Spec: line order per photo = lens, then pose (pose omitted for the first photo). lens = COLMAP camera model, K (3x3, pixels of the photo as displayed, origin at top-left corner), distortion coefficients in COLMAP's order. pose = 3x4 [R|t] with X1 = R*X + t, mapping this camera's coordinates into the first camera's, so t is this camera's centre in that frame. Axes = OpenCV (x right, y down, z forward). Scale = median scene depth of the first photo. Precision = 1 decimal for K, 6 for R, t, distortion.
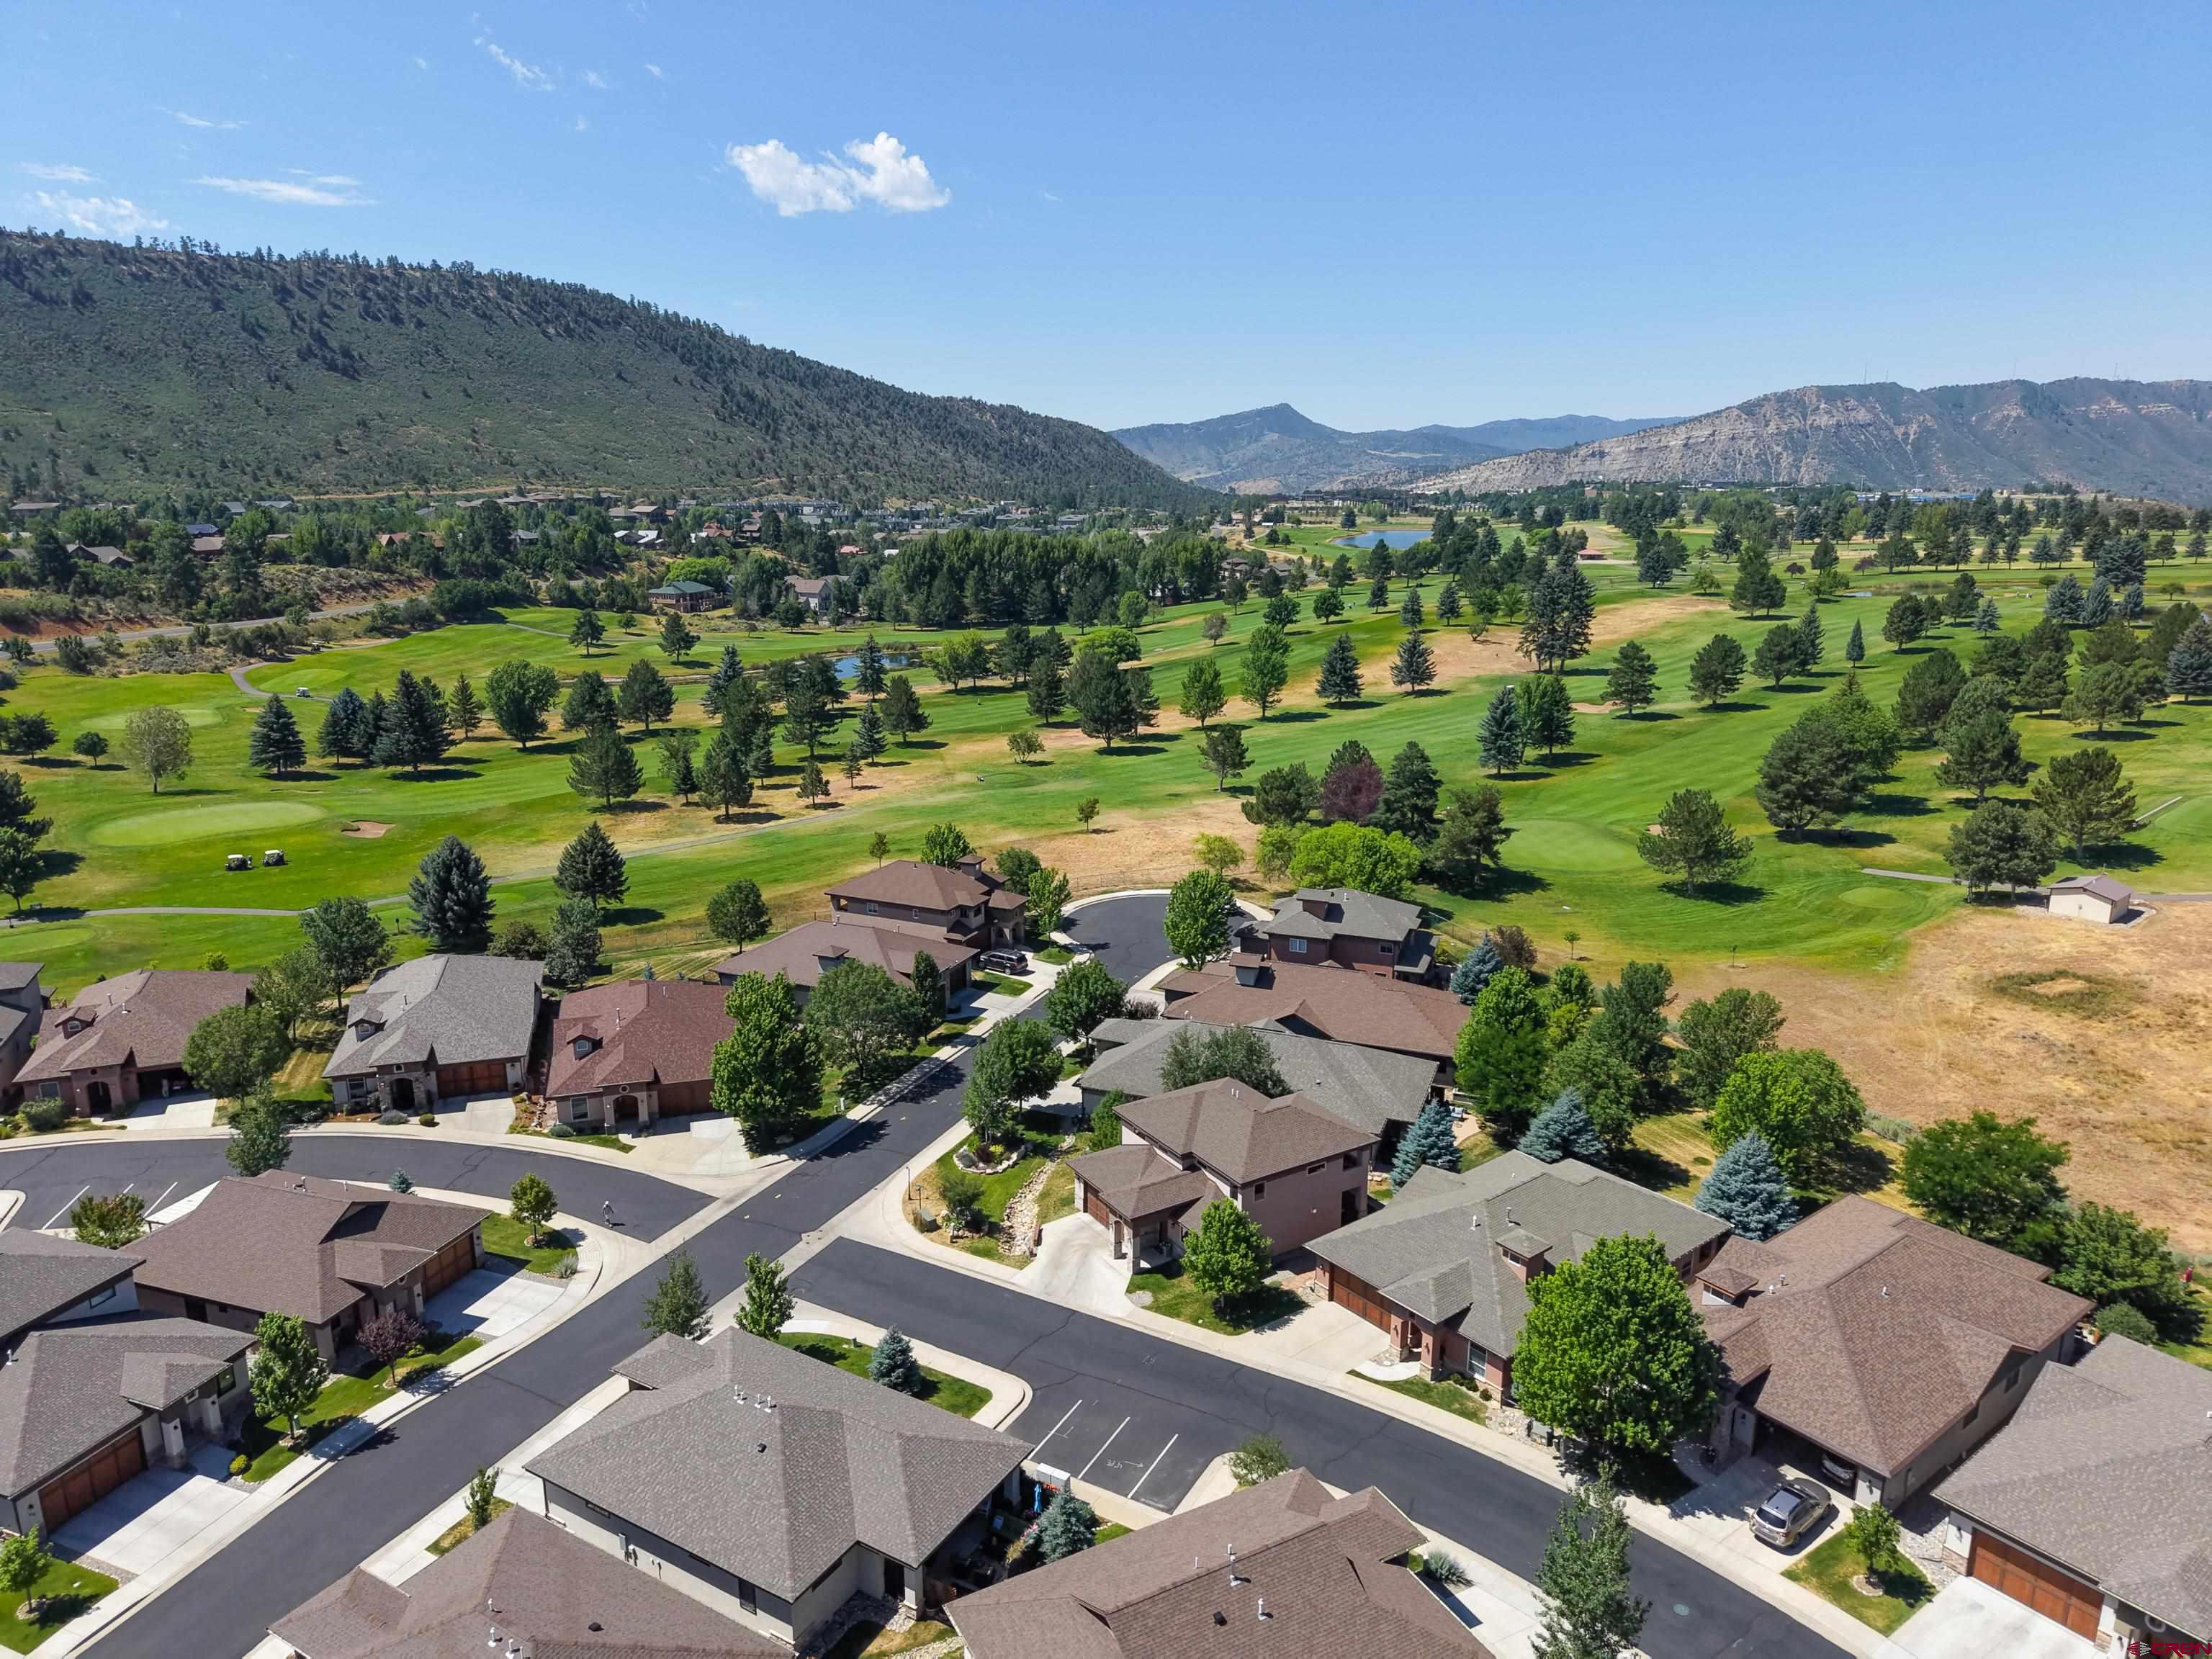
lens RADIAL K [[1478.2, 0, 1102.6], [0, 1478.2, 796.7], [0, 0, 1]] dist [0.027925, -0.024795]
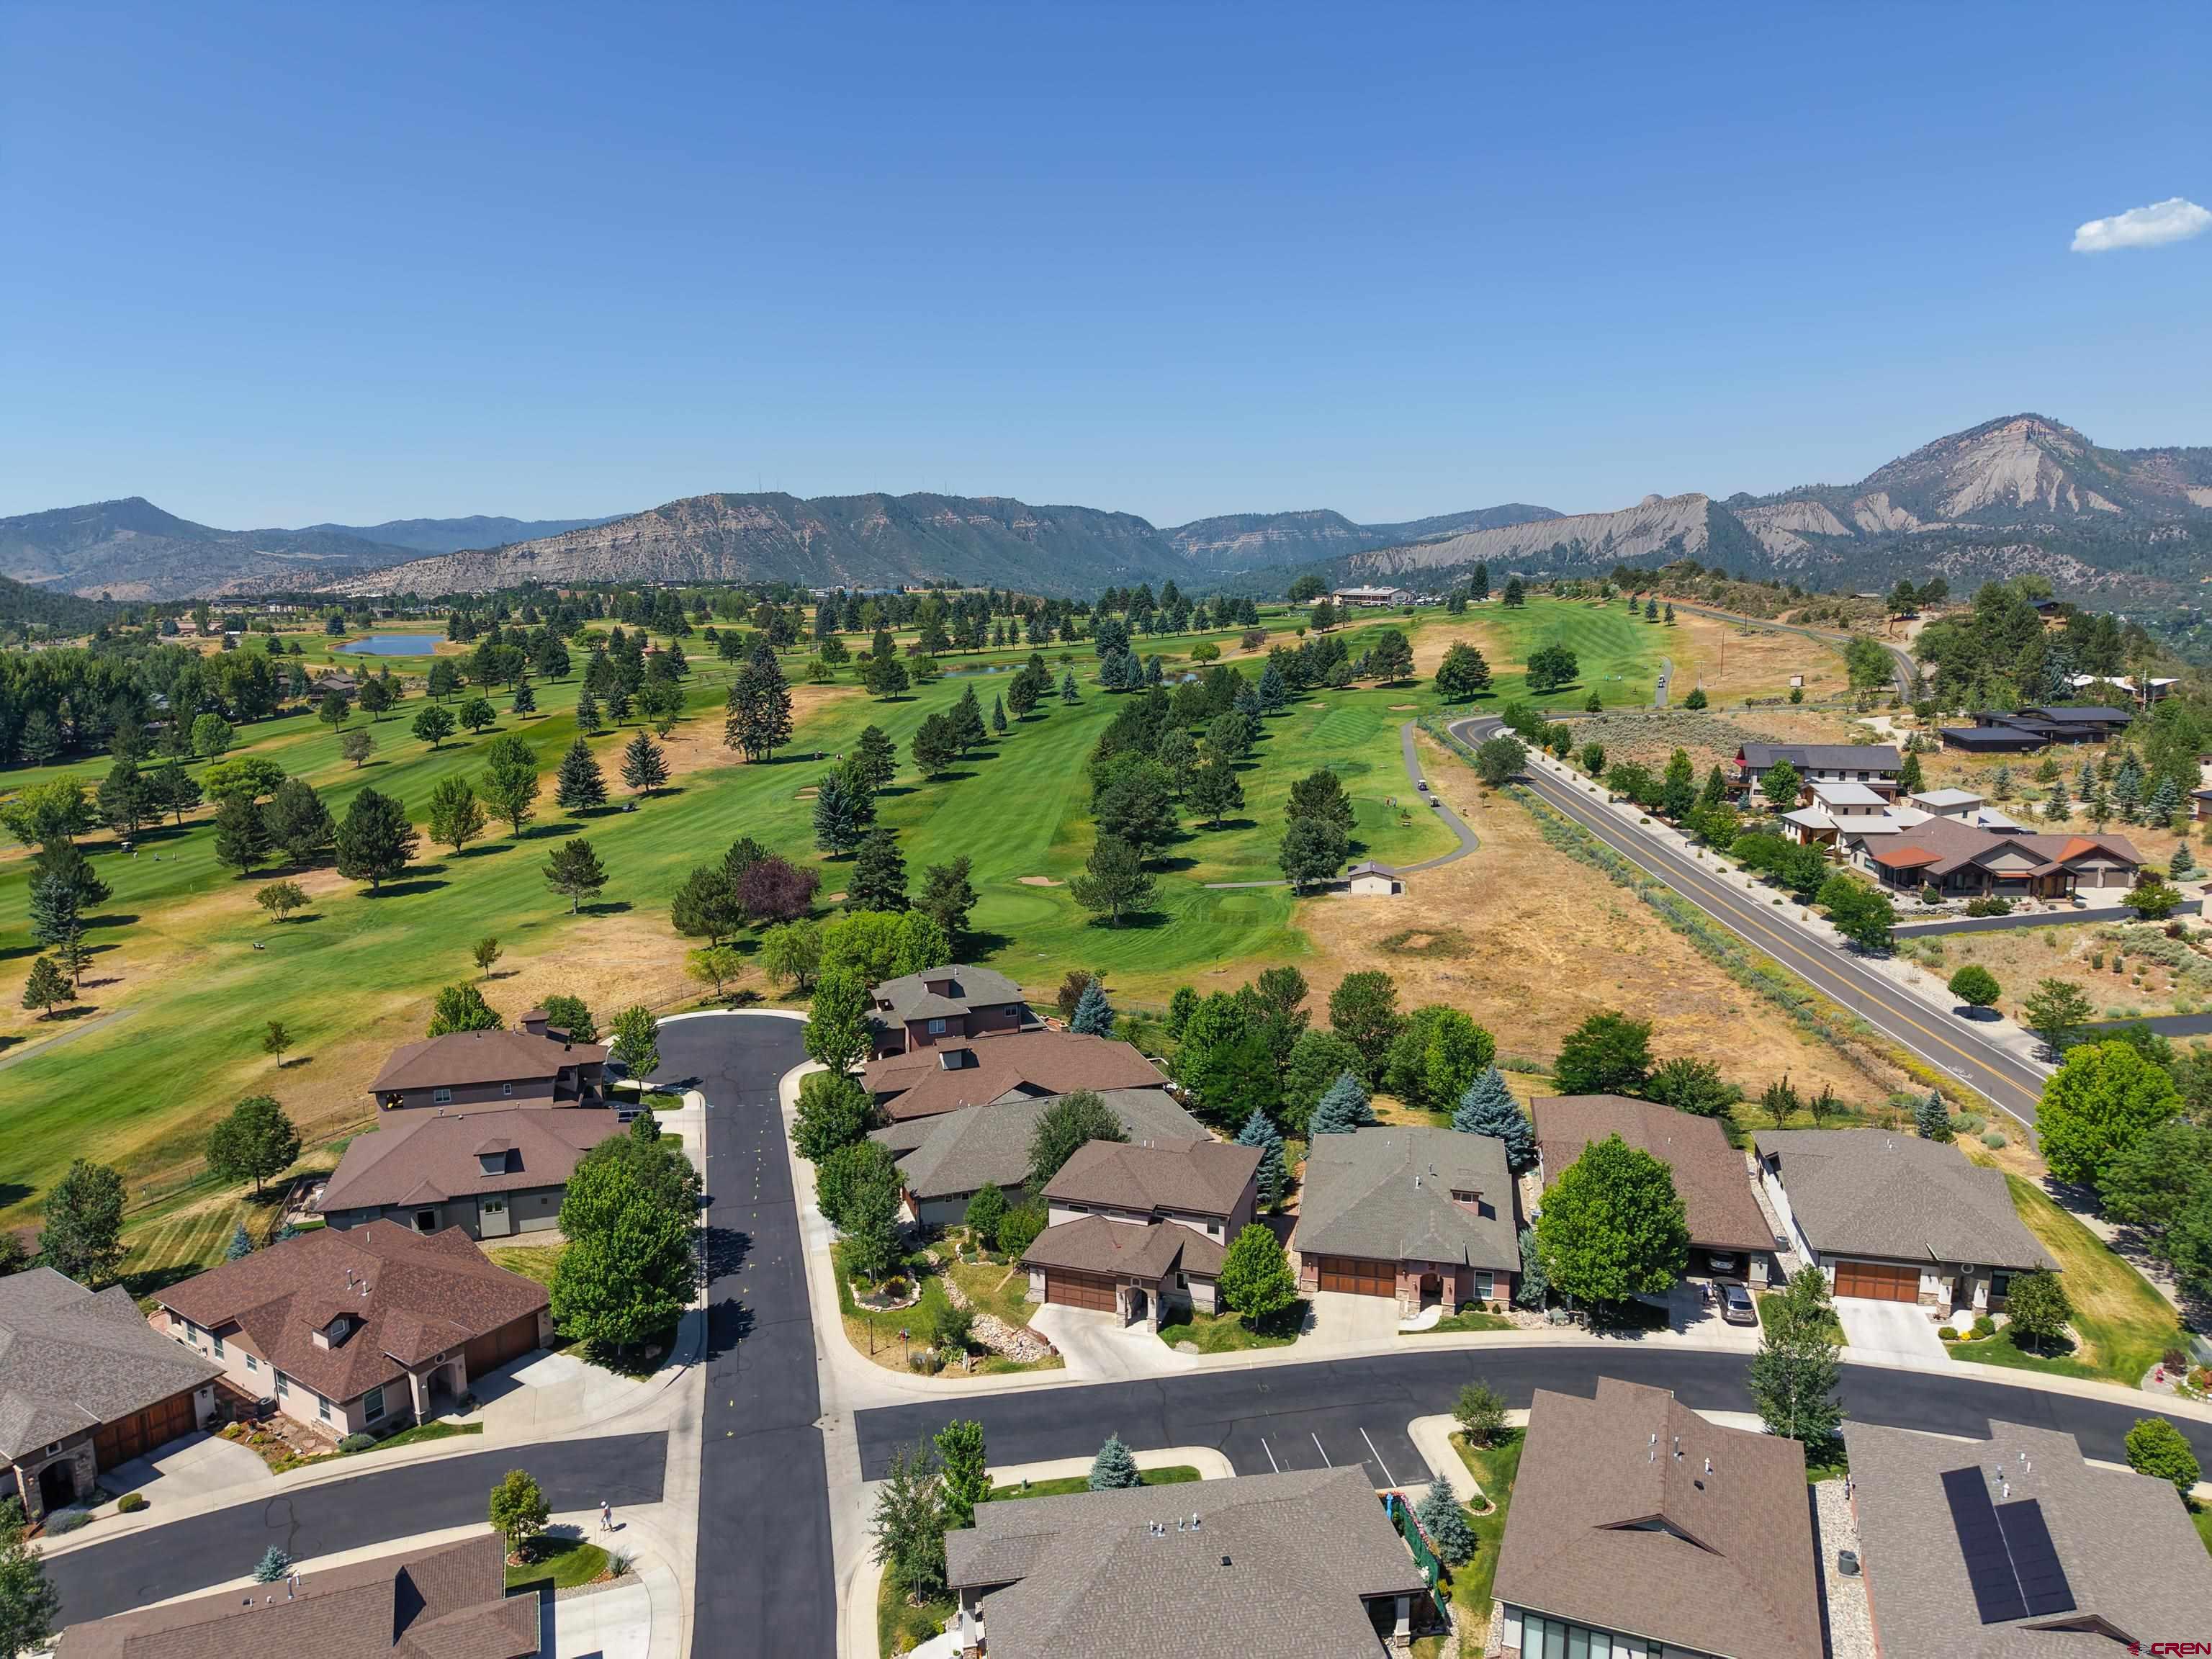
lens RADIAL K [[1478.2, 0, 1102.6], [0, 1478.2, 796.7], [0, 0, 1]] dist [0.027925, -0.024795]
pose [[0.771101, -0.104848, 0.628021, -0.347800], [0.145584, 0.989253, -0.013596, -0.022081], [-0.619846, 0.101914, 0.778077, 0.100594]]
